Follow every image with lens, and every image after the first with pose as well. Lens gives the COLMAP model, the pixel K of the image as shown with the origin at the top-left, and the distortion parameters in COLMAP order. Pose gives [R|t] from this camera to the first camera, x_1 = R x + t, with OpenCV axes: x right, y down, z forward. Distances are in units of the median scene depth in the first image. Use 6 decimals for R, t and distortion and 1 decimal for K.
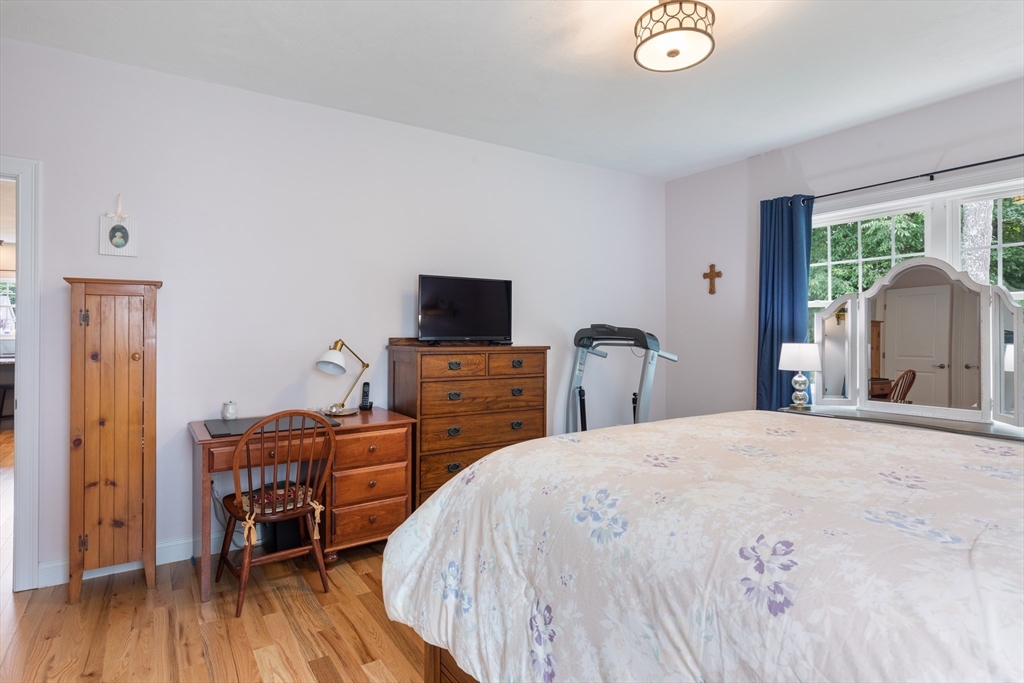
lens RADIAL K [[540.2, 0, 507.0], [0, 540.2, 335.9], [0, 0, 1]] dist [-0.002755, 0.003687]
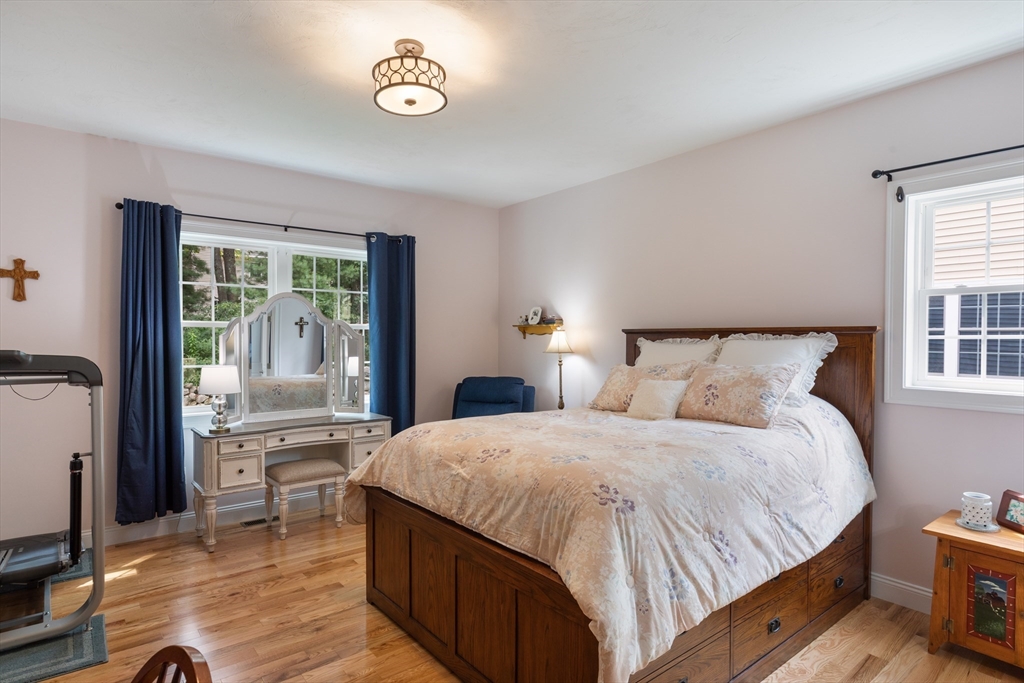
lens RADIAL K [[540.2, 0, 506.1], [0, 540.2, 343.7], [0, 0, 1]] dist [-0.002755, 0.003687]
pose [[-0.071502, -0.012032, 0.997368, -0.456304], [0.001957, 0.999924, 0.012203, -0.035985], [-0.997439, 0.002825, -0.071473, 0.516188]]
